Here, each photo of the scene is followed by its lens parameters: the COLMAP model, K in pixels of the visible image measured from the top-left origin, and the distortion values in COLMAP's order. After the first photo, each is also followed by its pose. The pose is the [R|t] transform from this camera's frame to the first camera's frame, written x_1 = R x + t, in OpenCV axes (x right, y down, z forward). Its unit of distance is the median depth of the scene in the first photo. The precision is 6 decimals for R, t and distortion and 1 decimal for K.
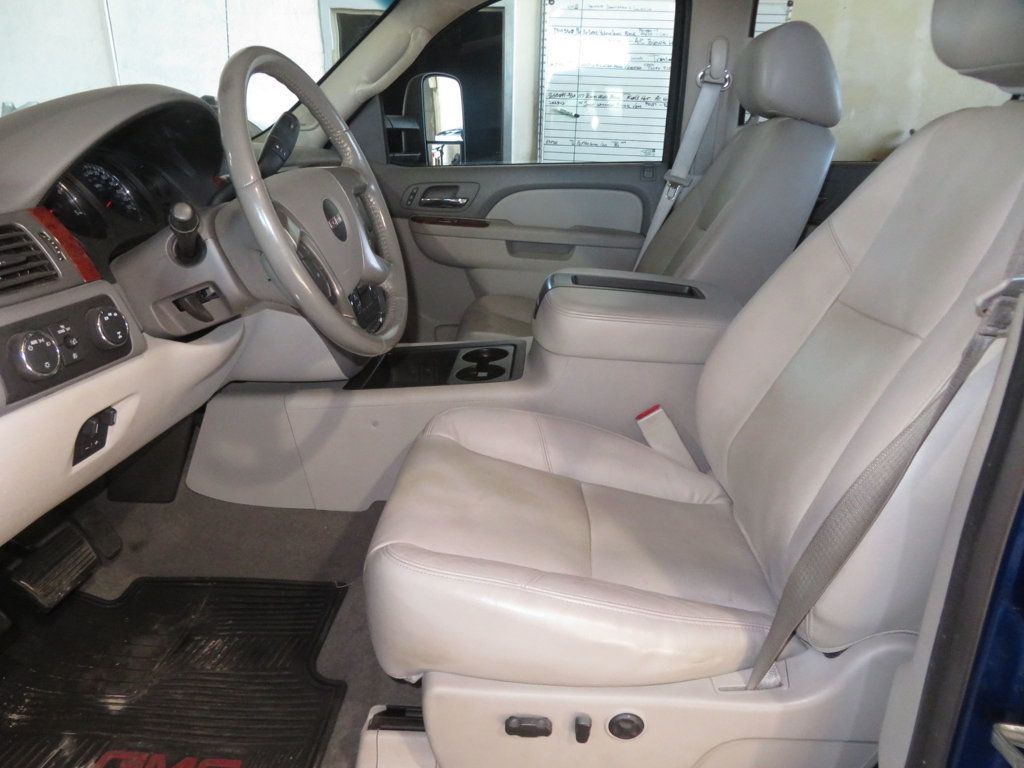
lens RADIAL K [[739.8, 0, 516.8], [0, 739.8, 383.1], [0, 0, 1]] dist [-0.003975, 0.003189]
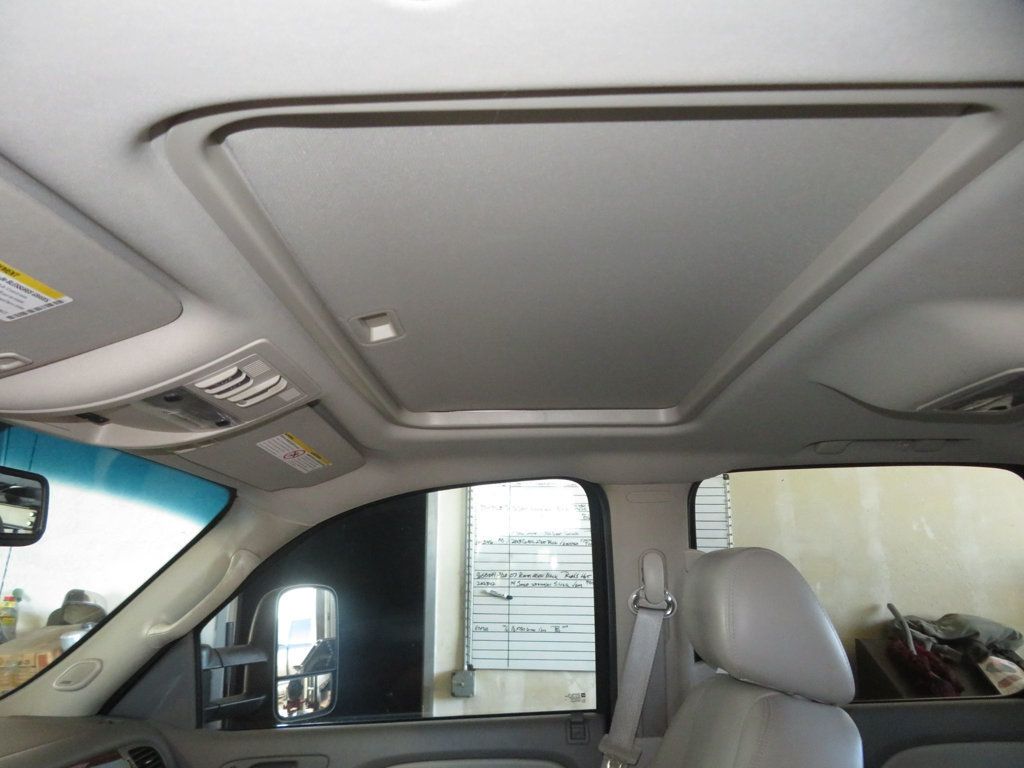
lens RADIAL K [[739.8, 0, 516.8], [0, 739.8, 383.1], [0, 0, 1]] dist [-0.003975, 0.003189]
pose [[0.998505, -0.014161, 0.052785, 0.097755], [0.040747, 0.836572, -0.546340, -0.199236], [-0.036422, 0.547674, 0.835899, 0.275695]]
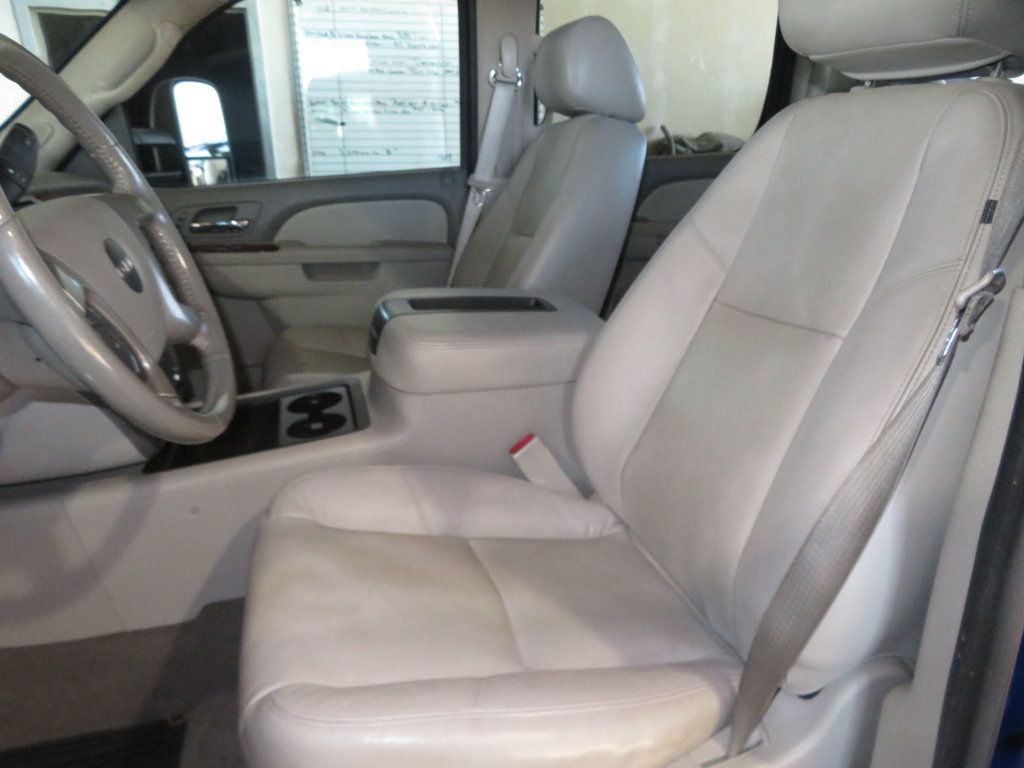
lens RADIAL K [[739.8, 0, 516.8], [0, 739.8, 383.1], [0, 0, 1]] dist [-0.003975, 0.003189]
pose [[0.948285, -0.134073, 0.287713, -0.049019], [0.136823, 0.990538, 0.010626, -0.028246], [-0.286416, 0.029289, 0.957658, 0.090064]]
